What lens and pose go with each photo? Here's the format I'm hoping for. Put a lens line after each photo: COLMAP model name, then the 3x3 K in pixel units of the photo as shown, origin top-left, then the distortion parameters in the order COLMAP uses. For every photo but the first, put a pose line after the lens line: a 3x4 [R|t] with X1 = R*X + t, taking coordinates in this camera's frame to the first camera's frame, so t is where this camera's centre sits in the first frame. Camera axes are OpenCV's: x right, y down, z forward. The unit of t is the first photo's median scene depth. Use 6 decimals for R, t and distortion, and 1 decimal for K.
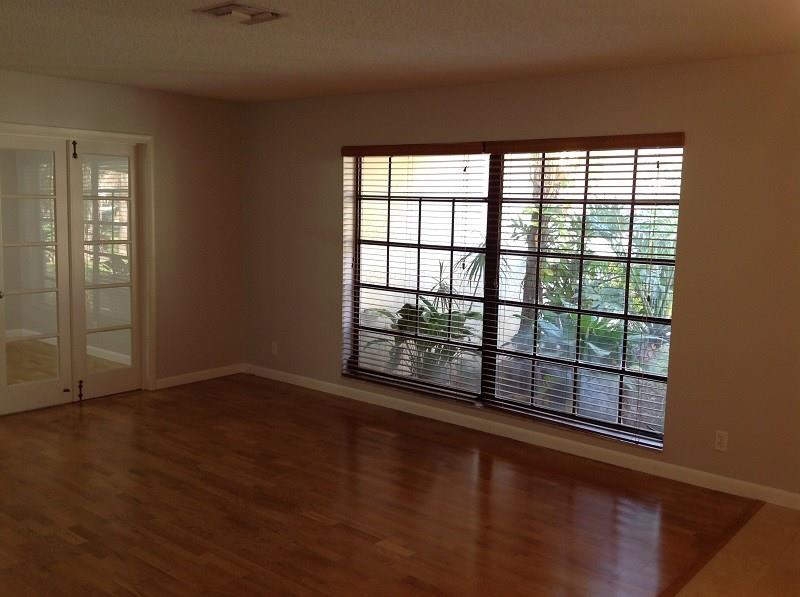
lens RADIAL K [[758.8, 0, 400.0], [0, 758.8, 298.5], [0, 0, 1]] dist [0.017472, 0.004941]
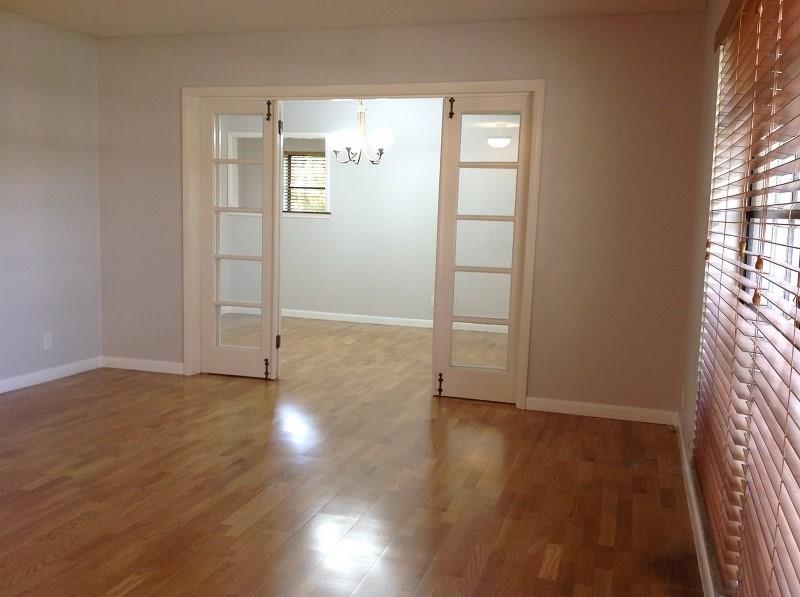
lens RADIAL K [[758.8, 0, 400.0], [0, 758.8, 298.5], [0, 0, 1]] dist [0.017472, 0.004941]
pose [[0.370561, 0.088925, -0.924541, 0.405946], [-0.127819, 0.990818, 0.044070, -0.010971], [0.919971, 0.101843, 0.378525, 0.693203]]
